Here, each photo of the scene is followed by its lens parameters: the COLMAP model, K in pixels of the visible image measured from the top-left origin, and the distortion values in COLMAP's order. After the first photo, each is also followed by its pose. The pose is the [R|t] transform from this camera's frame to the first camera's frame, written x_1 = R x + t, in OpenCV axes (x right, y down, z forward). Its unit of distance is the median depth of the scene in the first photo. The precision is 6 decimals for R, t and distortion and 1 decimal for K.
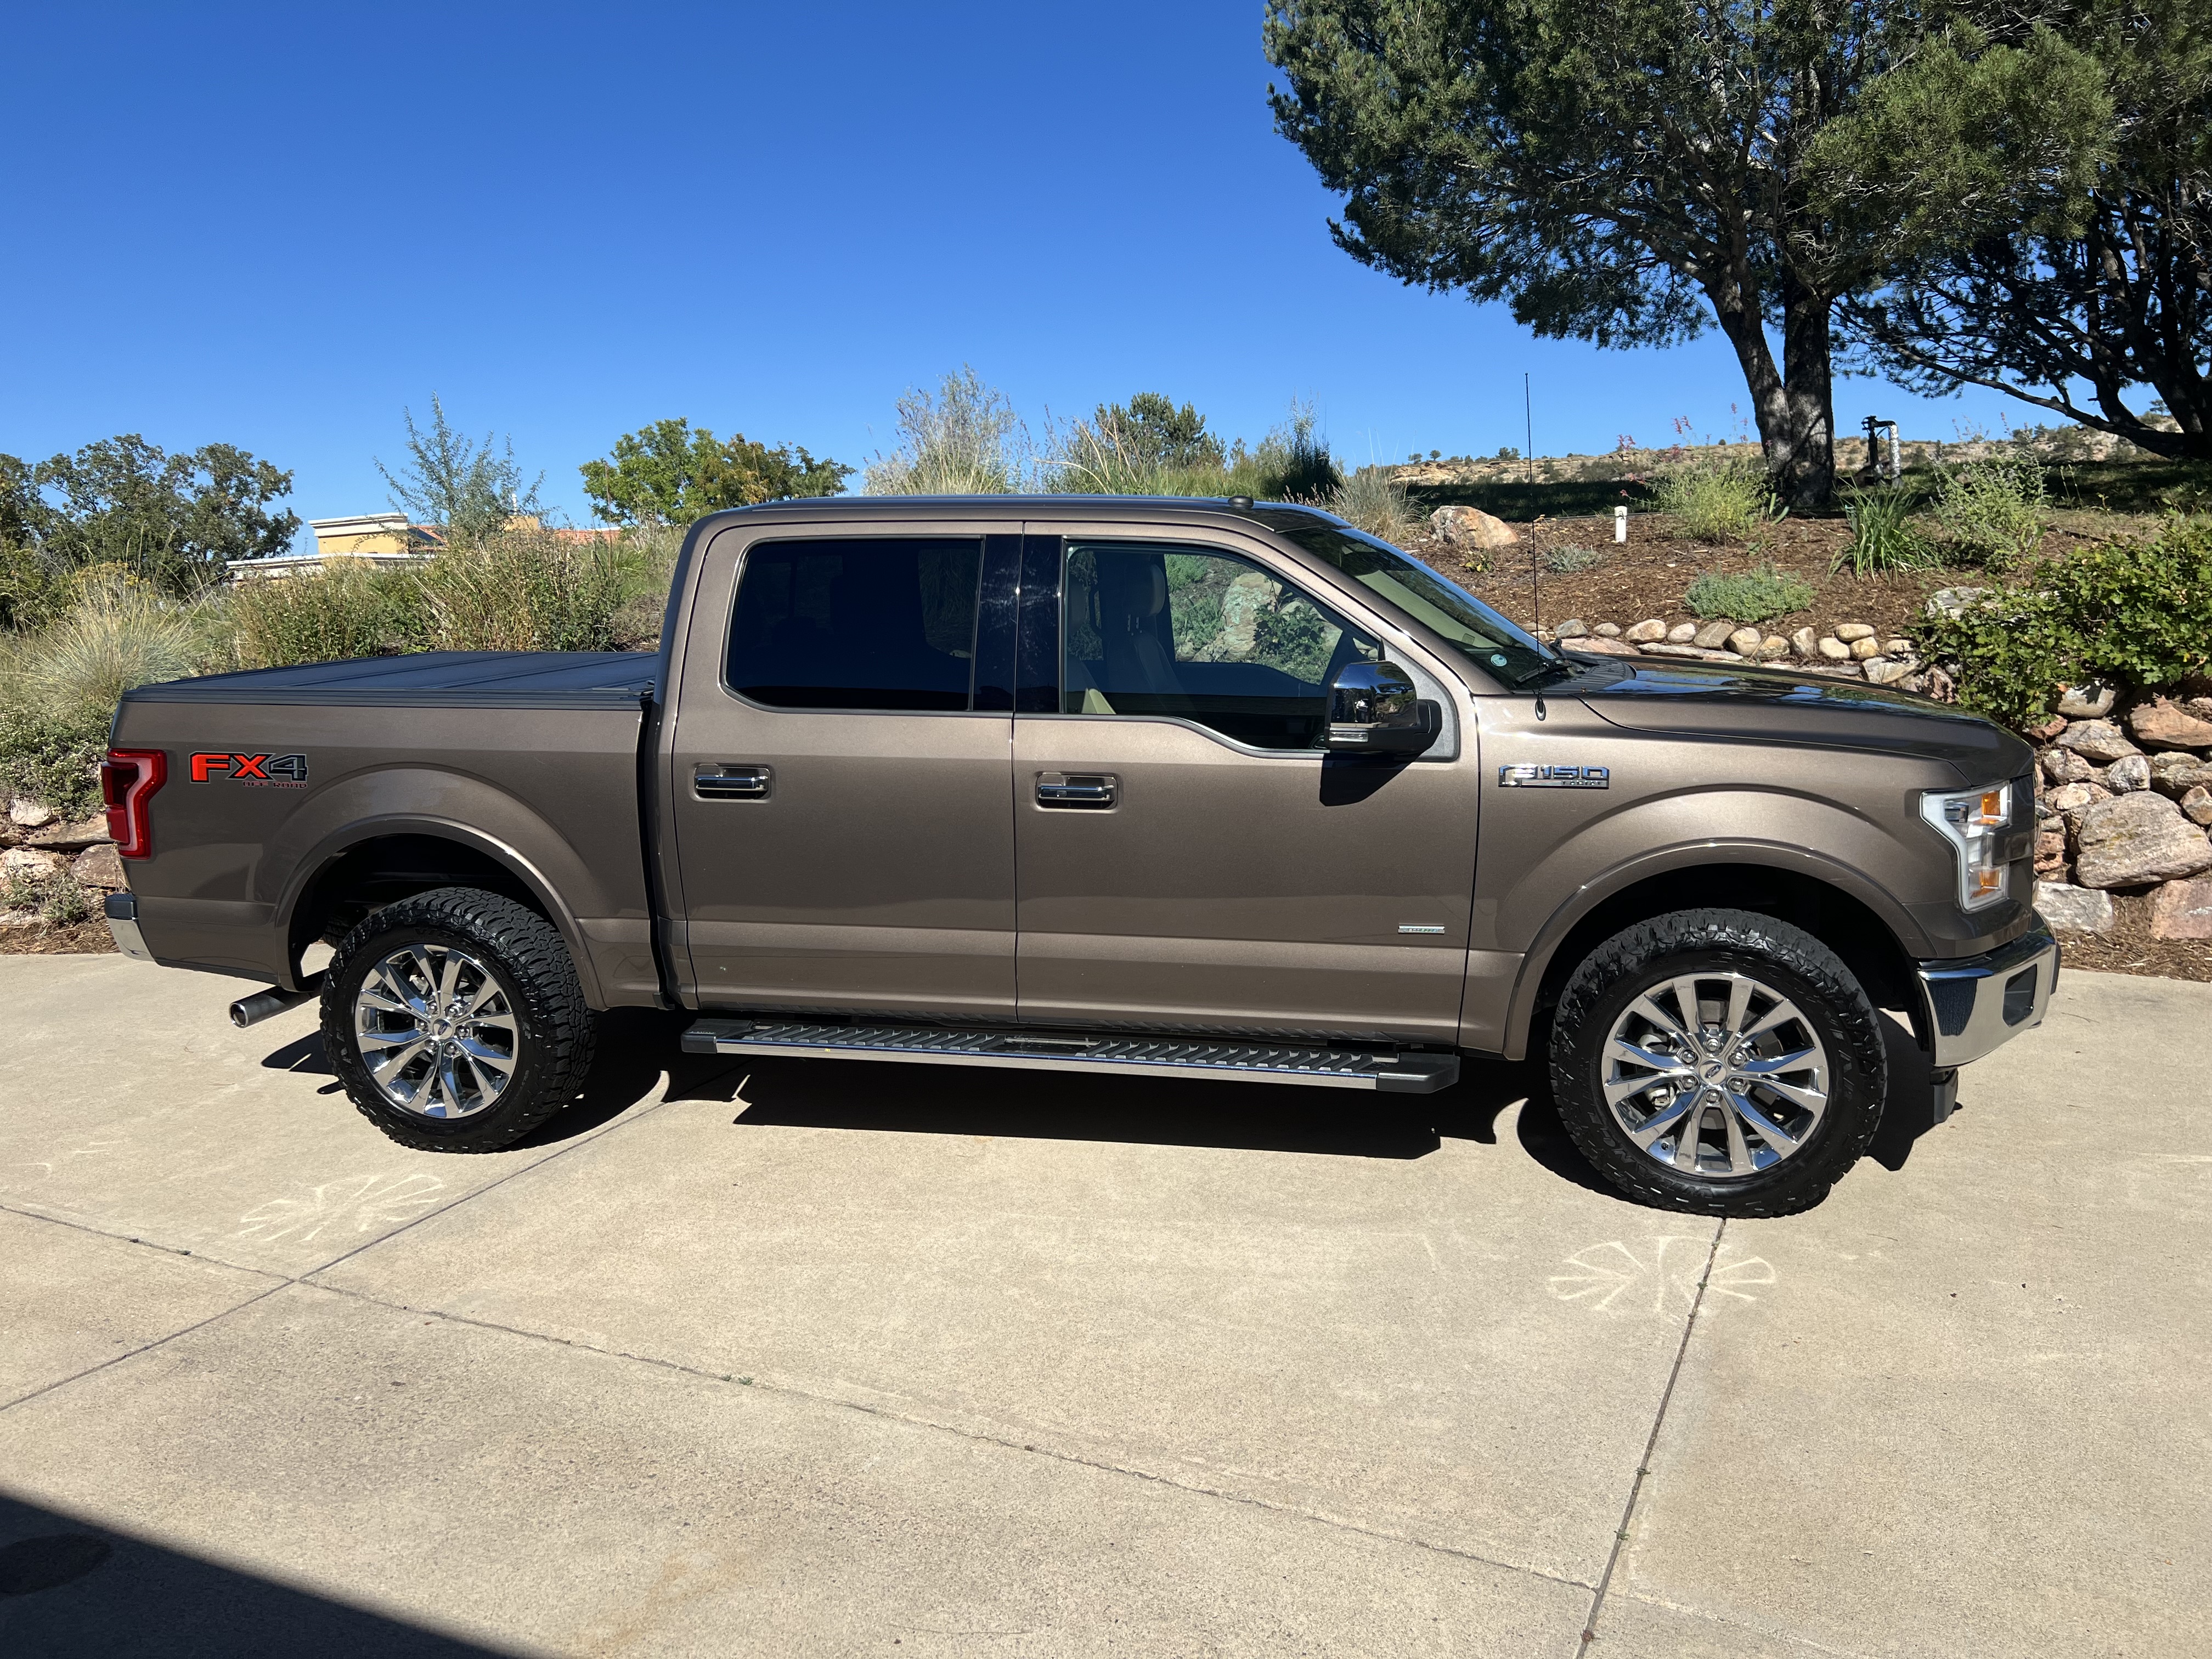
lens RADIAL K [[1664.1, 0, 1106.0], [0, 1664.1, 829.5], [0, 0, 1]] dist [0.016995, 0.001886]
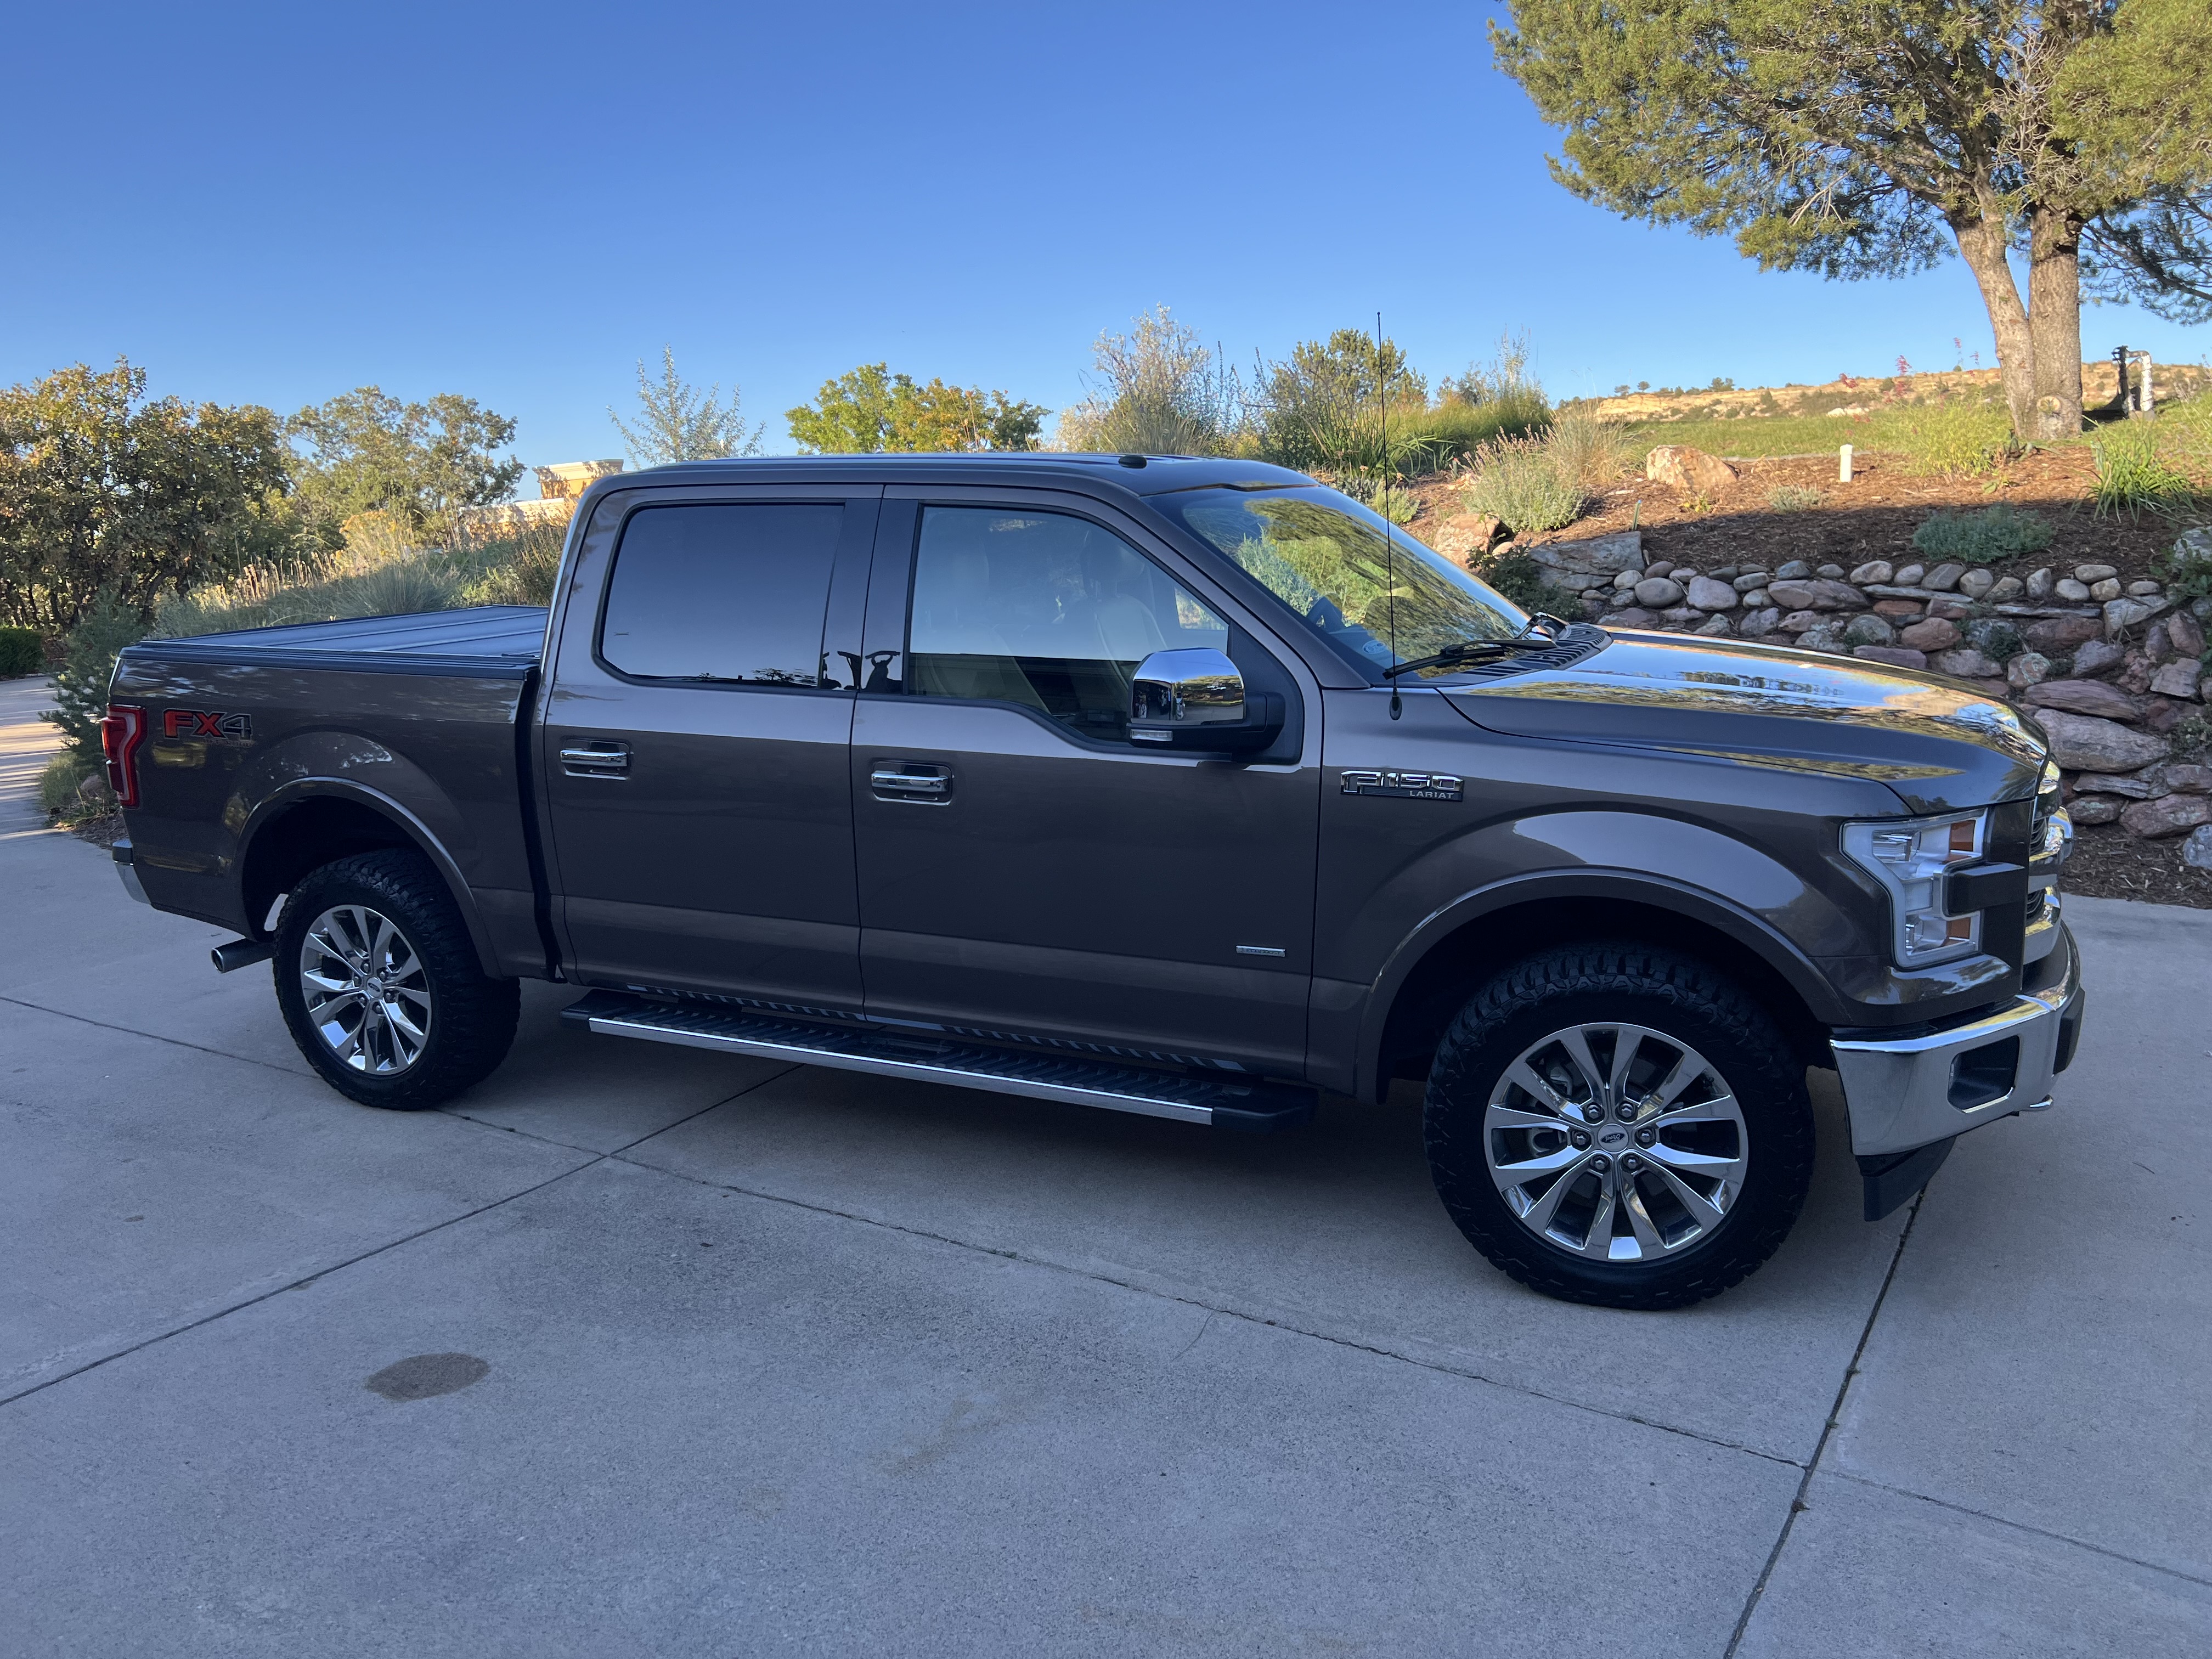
lens RADIAL K [[1657.7, 0, 1106.0], [0, 1657.7, 829.5], [0, 0, 1]] dist [0.040677, -0.038389]
pose [[0.993743, 0.014749, -0.110715, -0.032160], [-0.010817, 0.999292, 0.036026, 0.005477], [0.111168, -0.034603, 0.993199, -0.083070]]
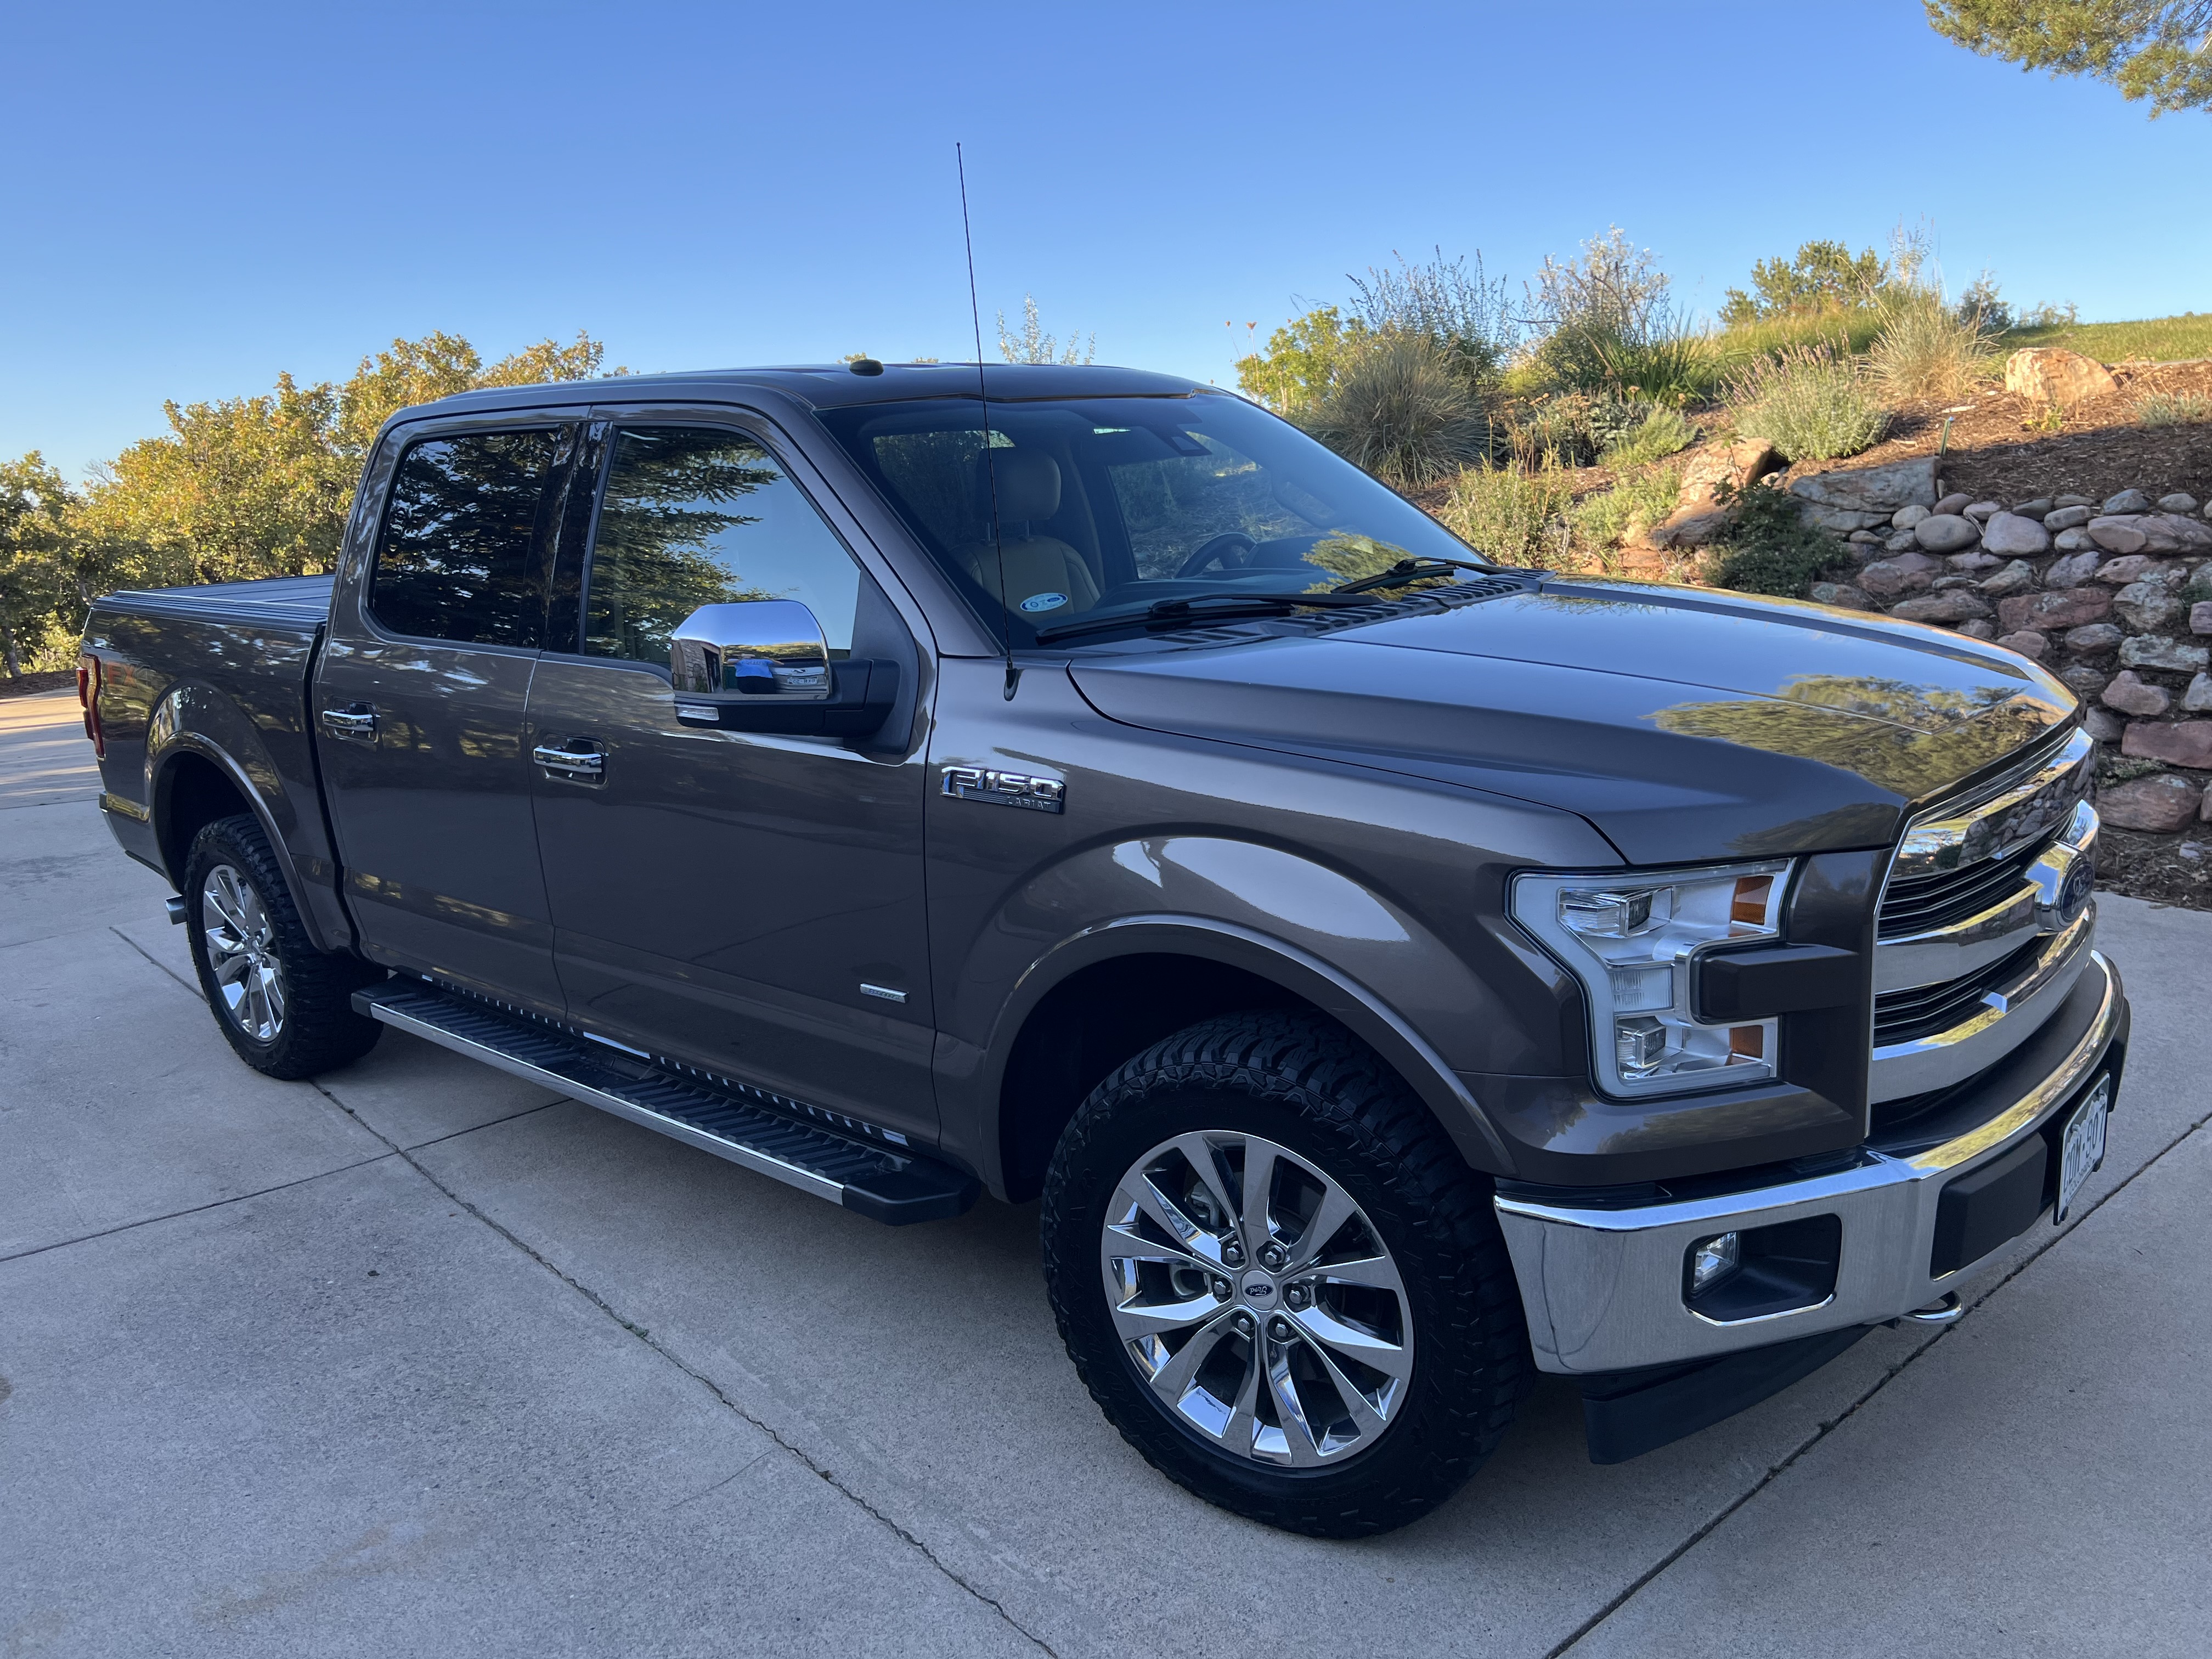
lens RADIAL K [[1657.7, 0, 1106.0], [0, 1657.7, 829.5], [0, 0, 1]] dist [0.040677, -0.038389]
pose [[0.920057, 0.059471, -0.387244, 0.388408], [-0.034728, 0.996901, 0.070587, -0.024349], [0.390242, -0.051496, 0.919271, 0.281554]]
